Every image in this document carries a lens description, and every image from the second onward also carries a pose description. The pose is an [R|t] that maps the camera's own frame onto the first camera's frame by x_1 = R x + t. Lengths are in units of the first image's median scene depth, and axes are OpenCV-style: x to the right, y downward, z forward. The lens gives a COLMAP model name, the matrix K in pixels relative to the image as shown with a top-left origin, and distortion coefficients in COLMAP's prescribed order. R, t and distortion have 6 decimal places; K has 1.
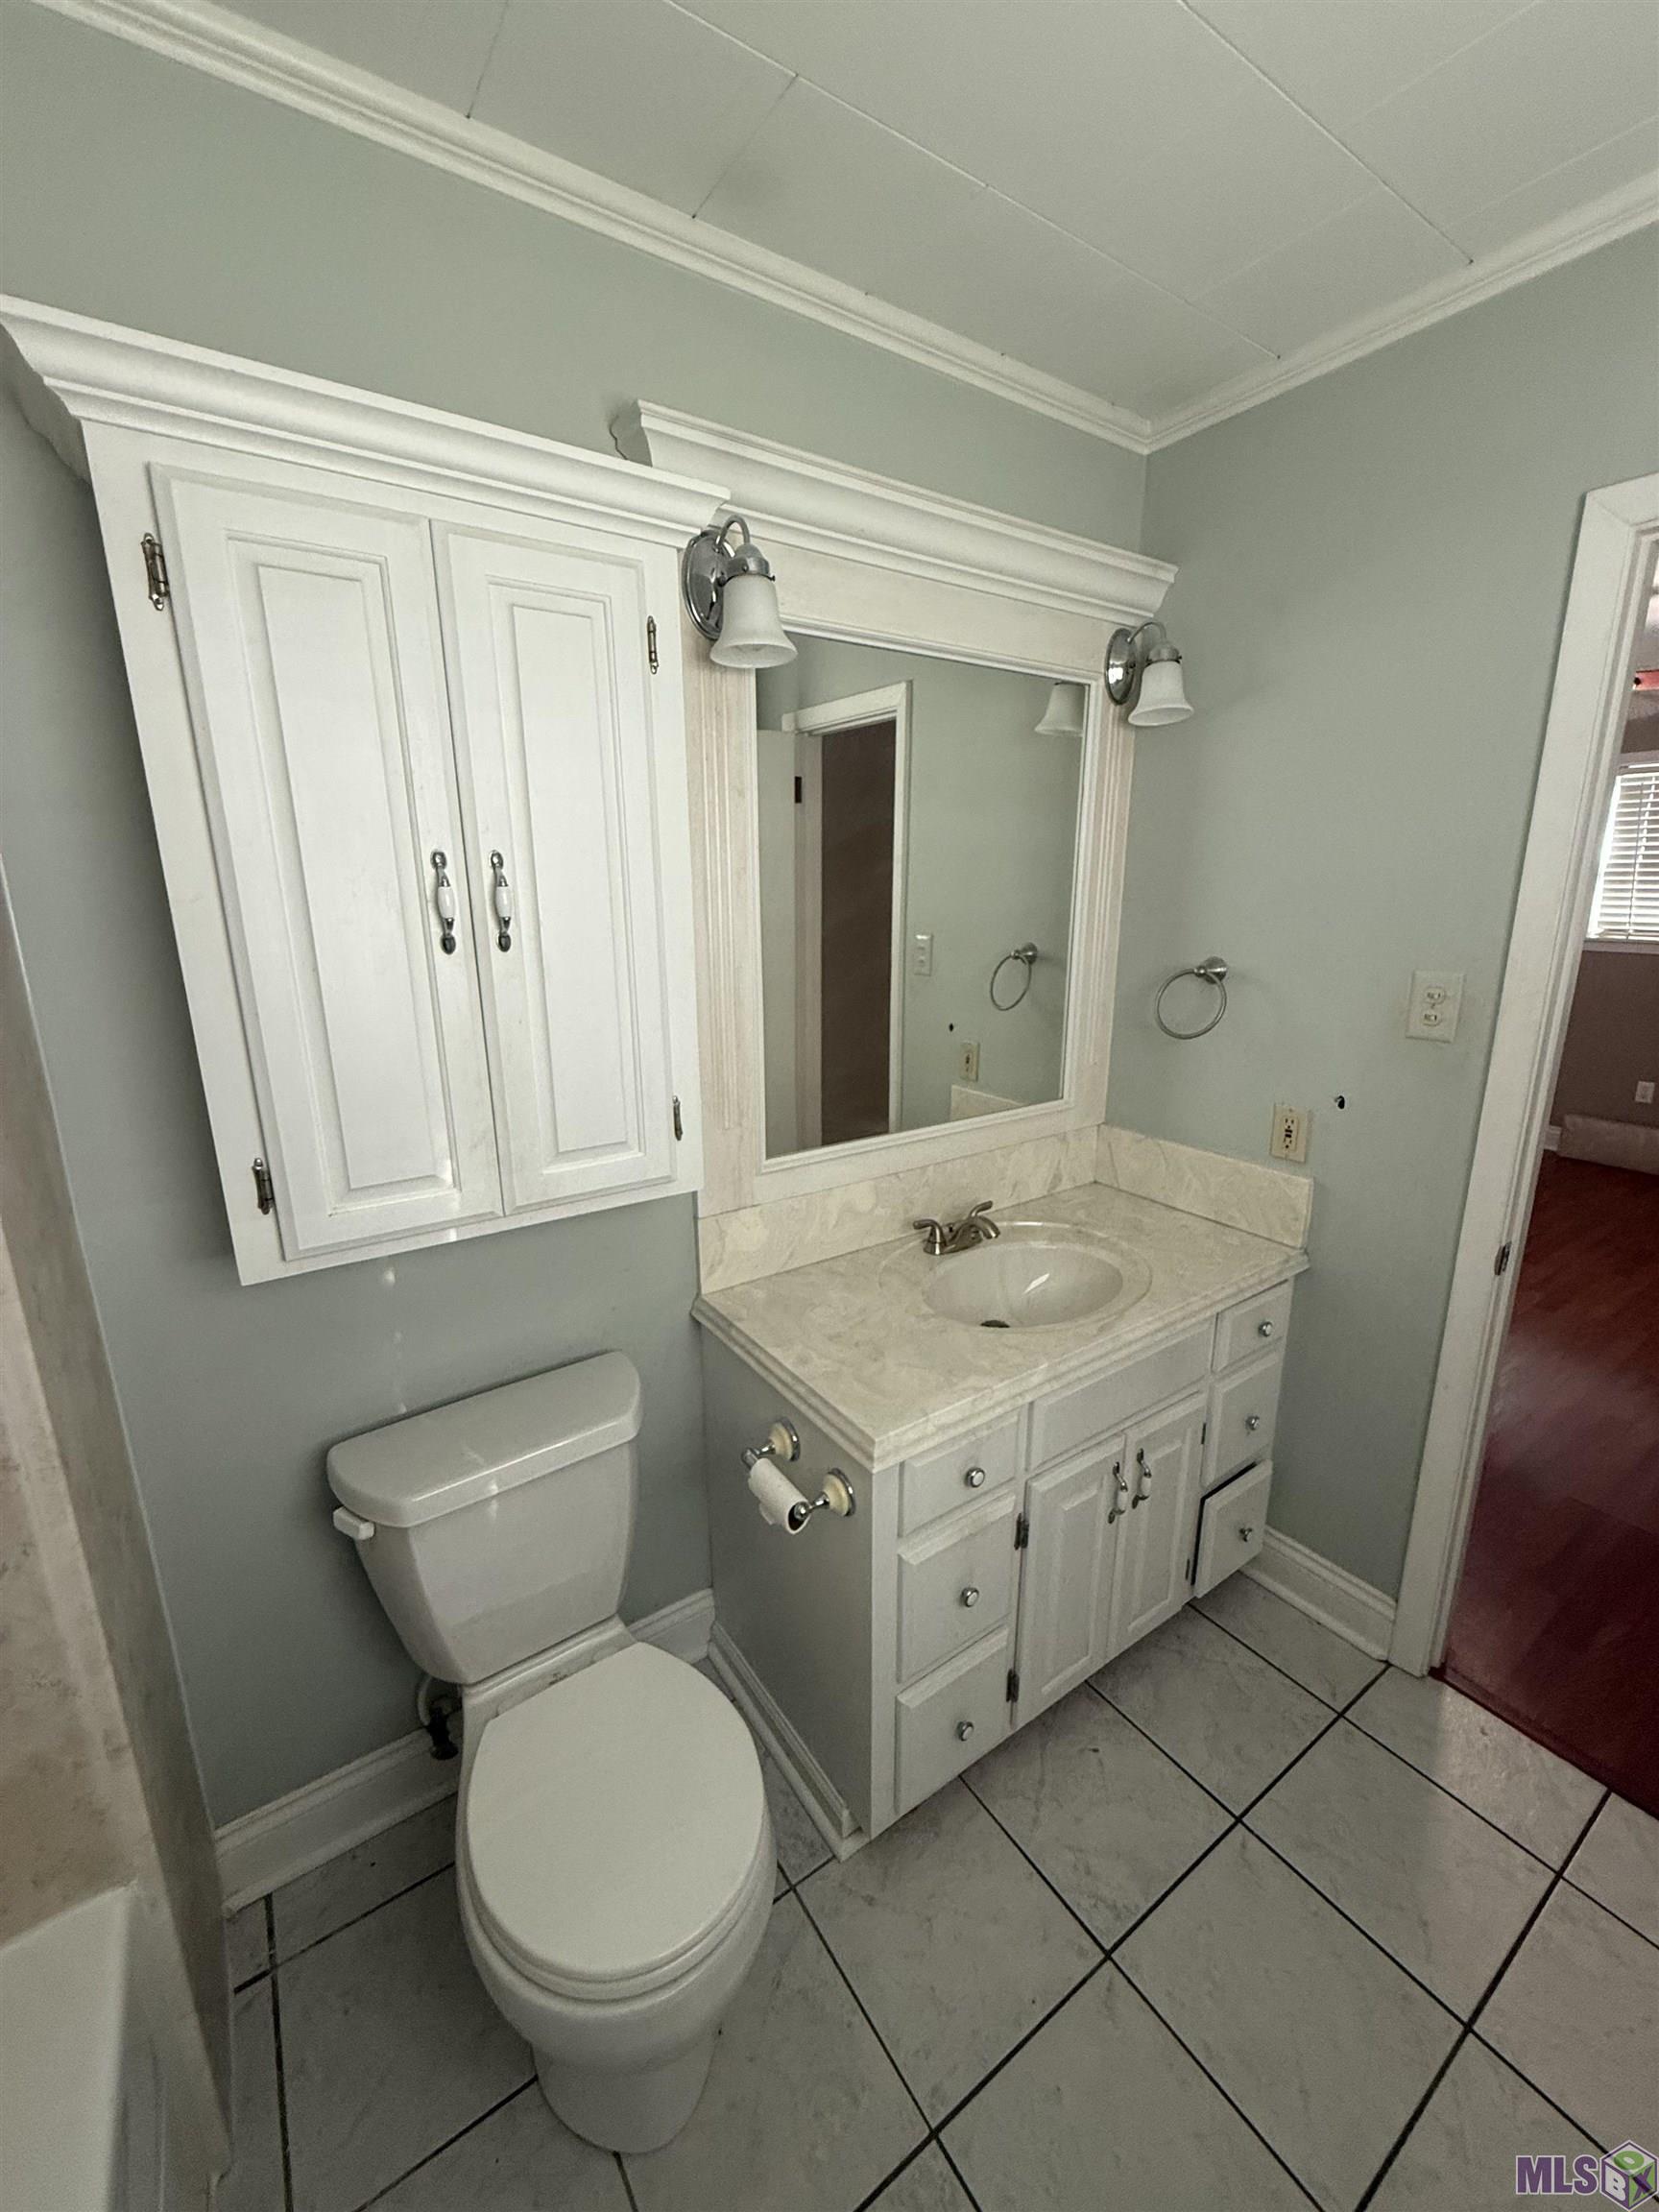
lens RADIAL K [[880.3, 0, 831.2], [0, 880.3, 1098.6], [0, 0, 1]] dist [-0.001056, 0.000953]
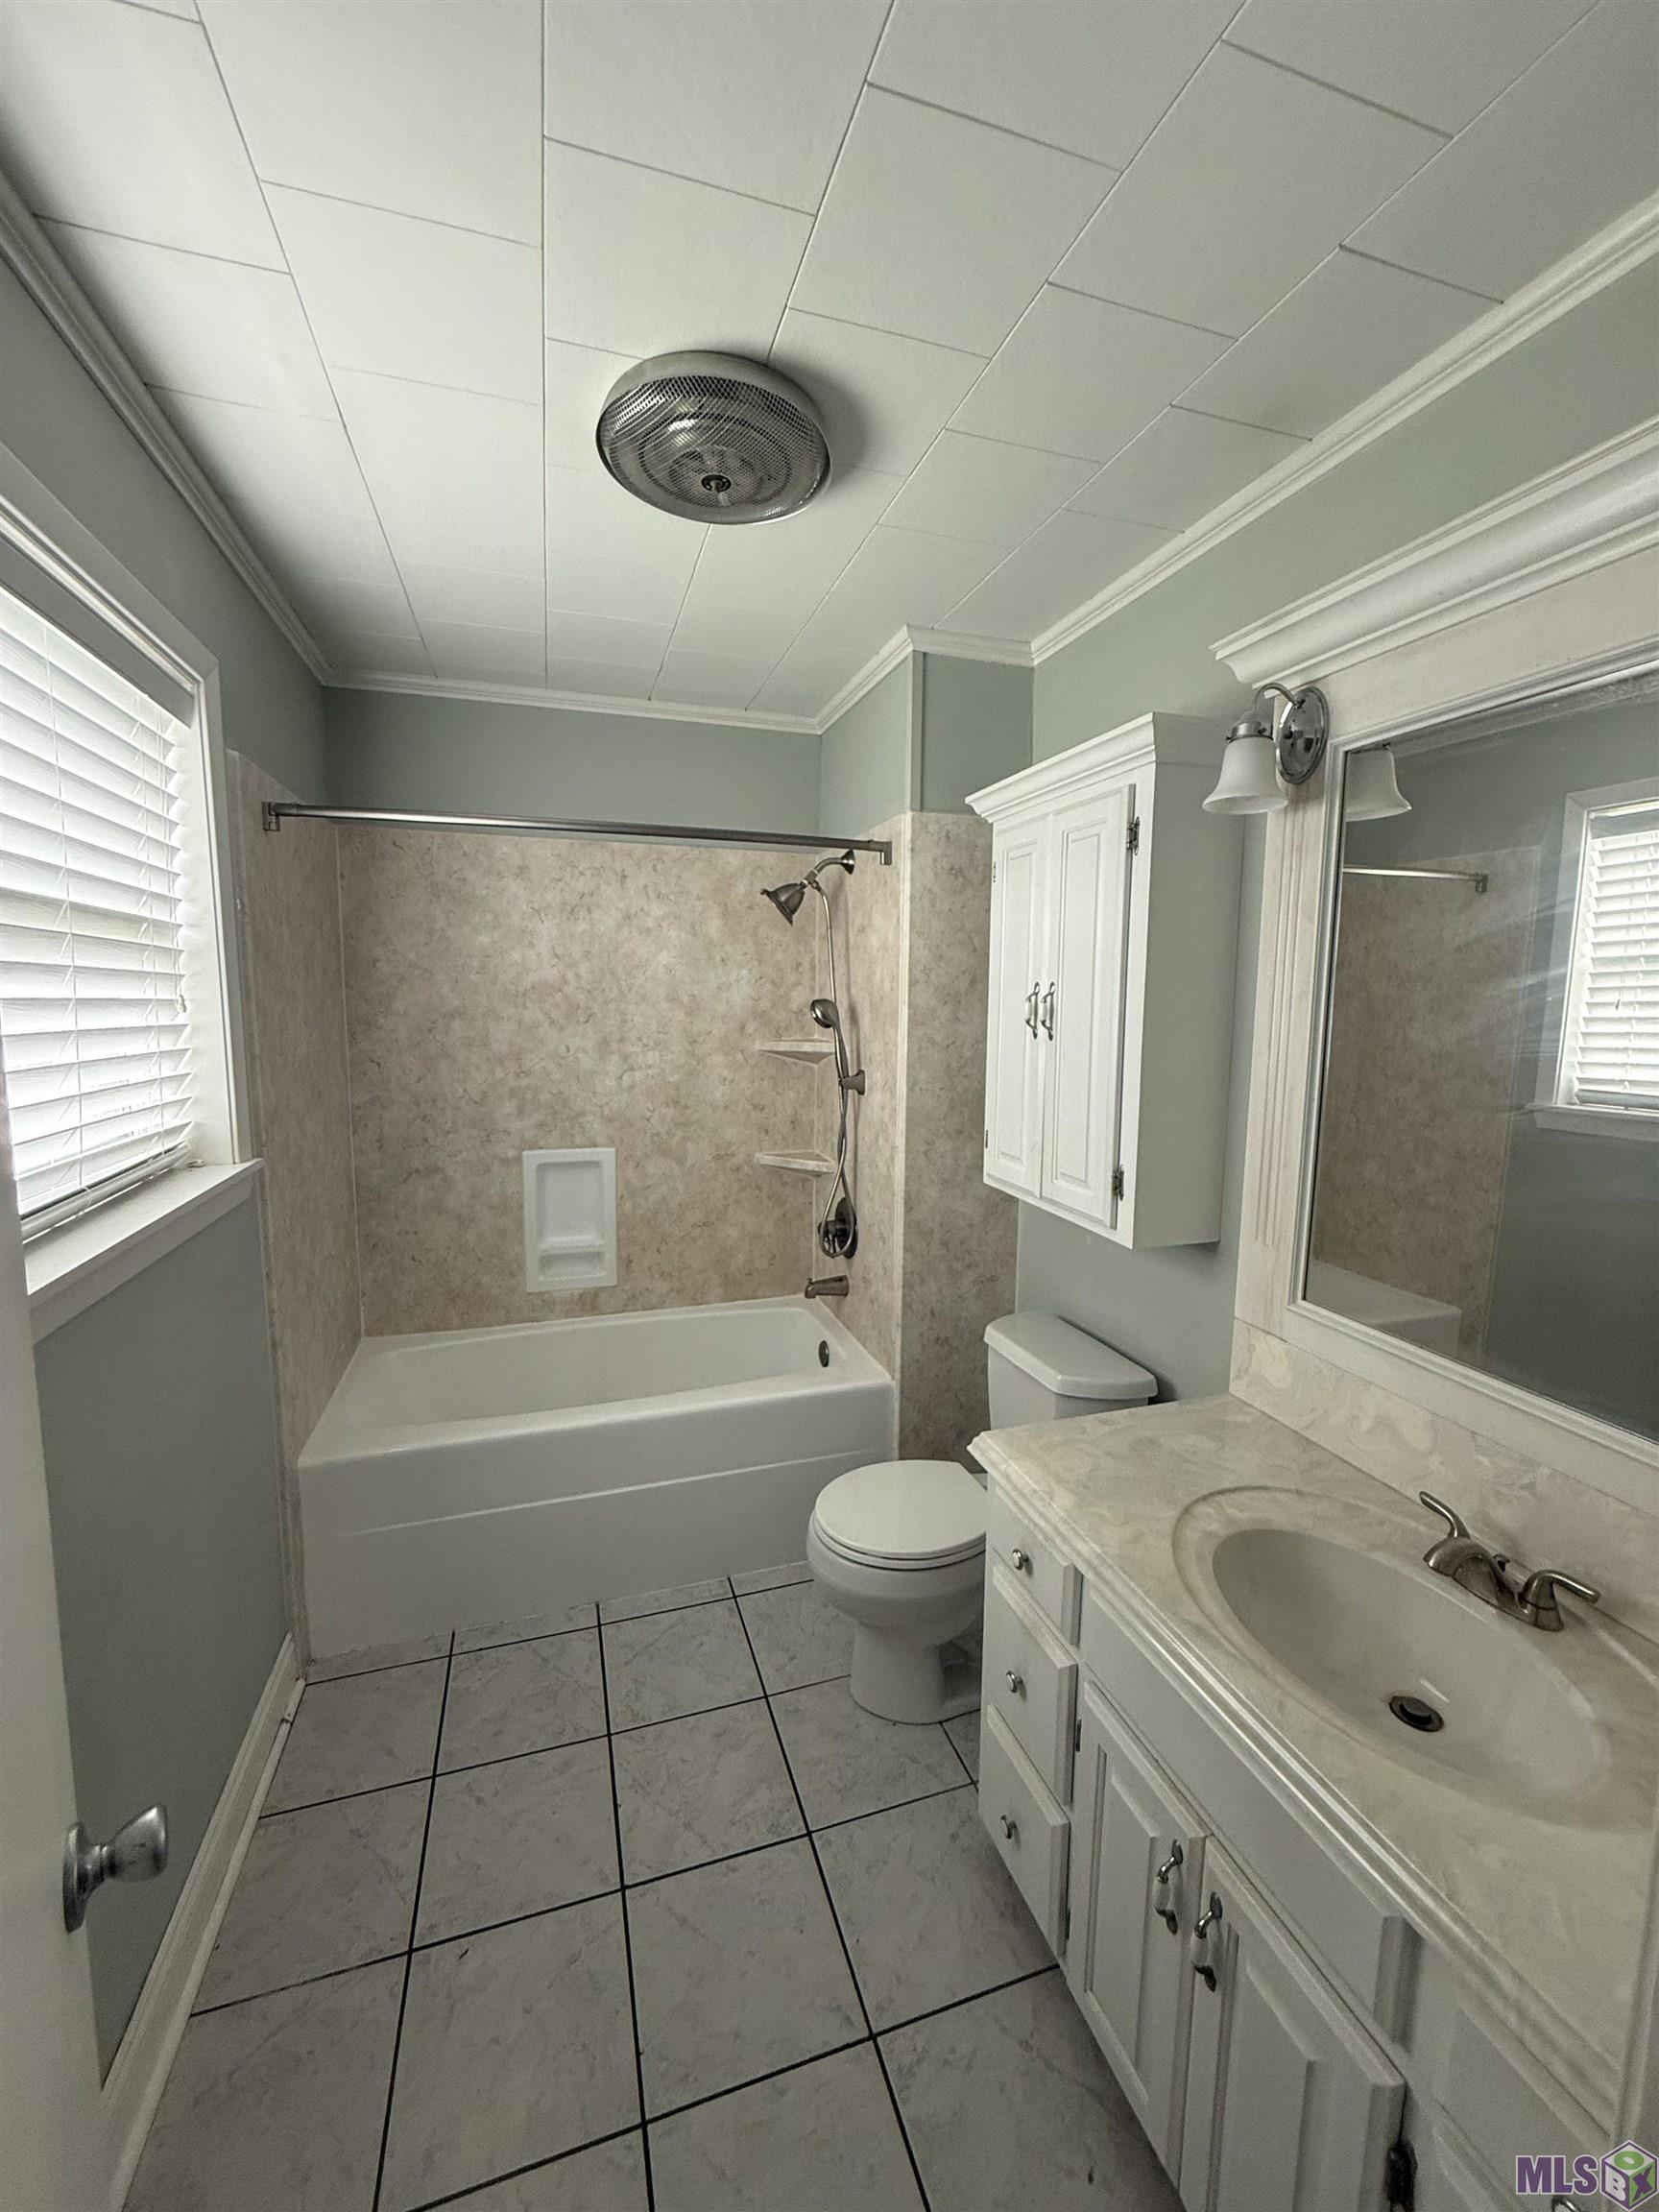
lens RADIAL K [[880.3, 0, 831.2], [0, 880.3, 1098.6], [0, 0, 1]] dist [-0.001056, 0.000953]
pose [[-0.281890, 0.129587, -0.950655, 1.043005], [-0.218906, 0.956016, 0.195228, -0.233747], [0.934140, 0.263137, -0.241124, 0.795626]]
